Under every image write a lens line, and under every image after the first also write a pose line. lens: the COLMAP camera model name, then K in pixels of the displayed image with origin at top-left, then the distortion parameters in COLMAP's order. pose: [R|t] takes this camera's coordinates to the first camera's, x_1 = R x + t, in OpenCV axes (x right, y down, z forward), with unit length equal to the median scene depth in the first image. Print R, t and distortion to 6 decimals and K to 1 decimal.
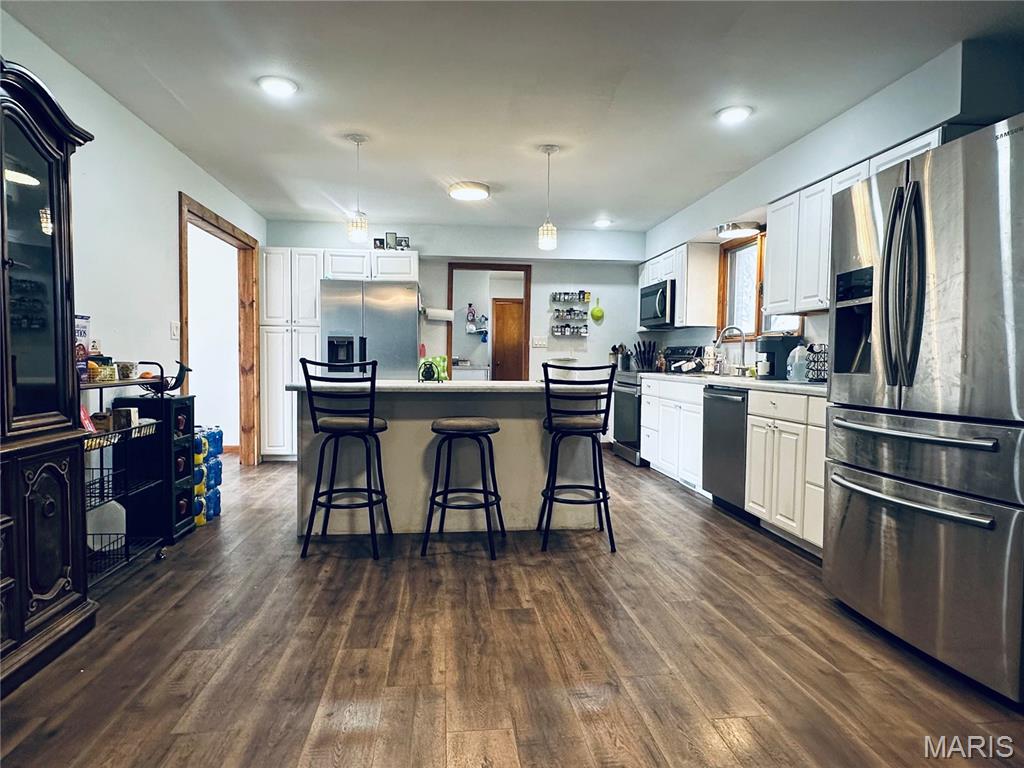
lens RADIAL K [[602.4, 0, 510.6], [0, 602.4, 385.4], [0, 0, 1]] dist [-0.025774, -0.000756]
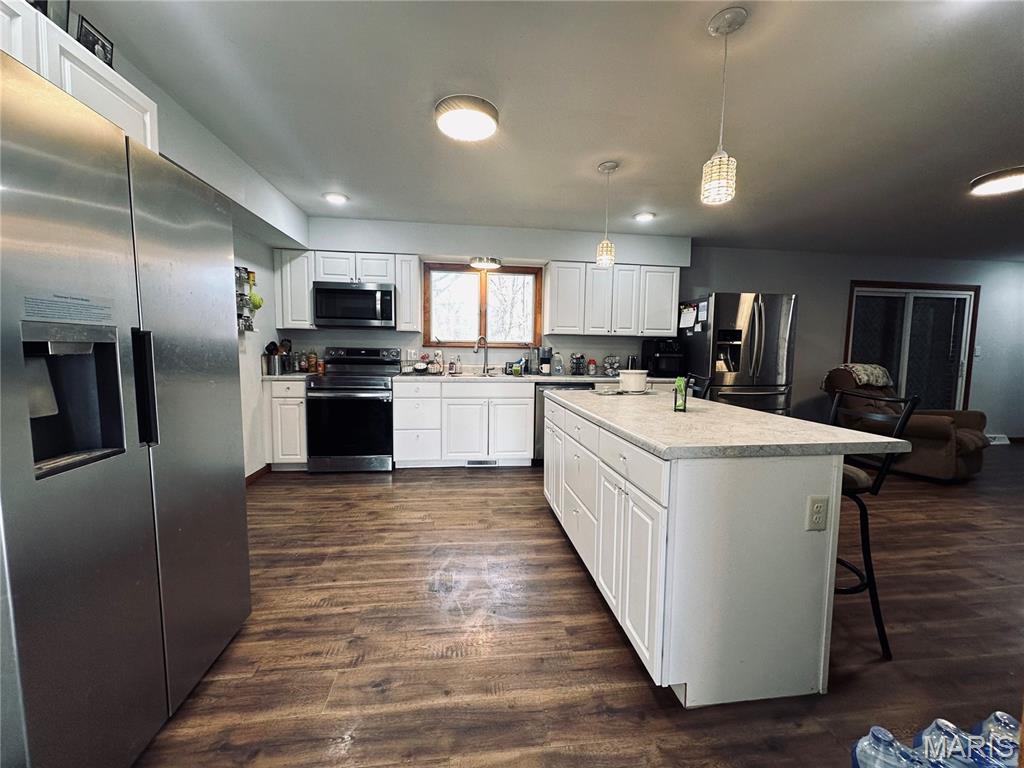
lens RADIAL K [[409.9, 0, 510.0], [0, 409.9, 383.8], [0, 0, 1]] dist [-0.000417, 0.000036]
pose [[-0.016983, -0.091596, 0.995651, -0.774160], [0.029408, 0.995318, 0.092067, -0.110203], [-0.999423, 0.030844, -0.014209, 1.388436]]
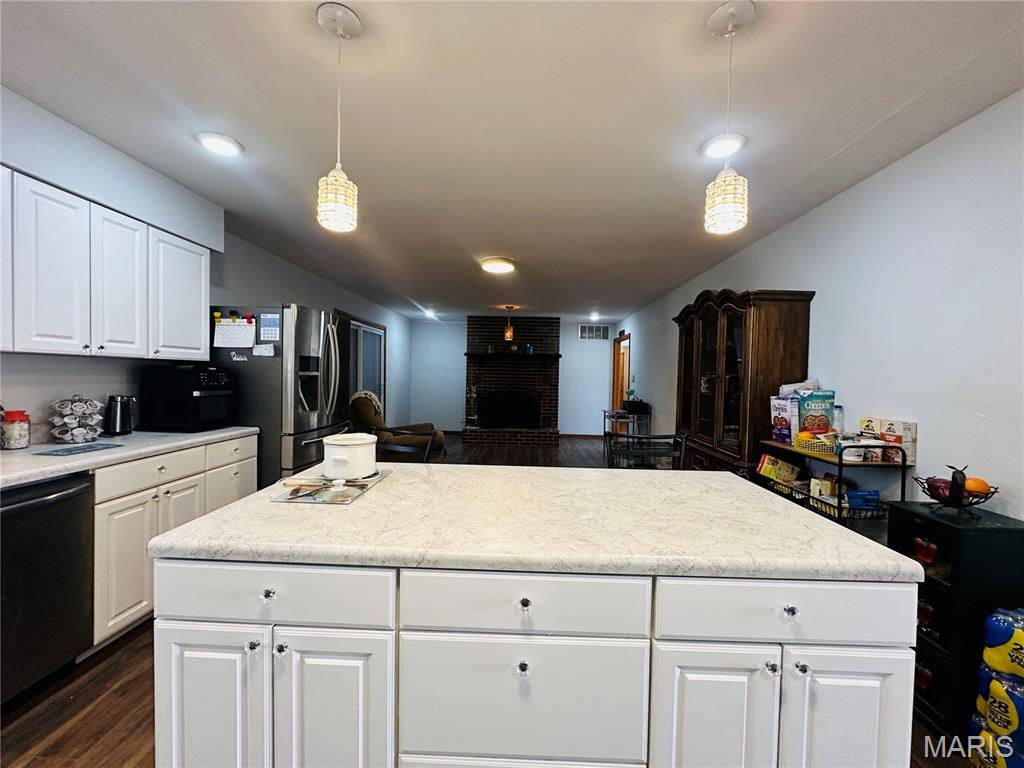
lens RADIAL K [[409.9, 0, 507.5], [0, 409.9, 385.0], [0, 0, 1]] dist [-0.000417, 0.000036]
pose [[-0.988554, -0.035064, 0.146736, -0.148377], [-0.025211, 0.997334, 0.068472, -0.147914], [-0.148746, 0.063989, -0.986803, 1.545529]]
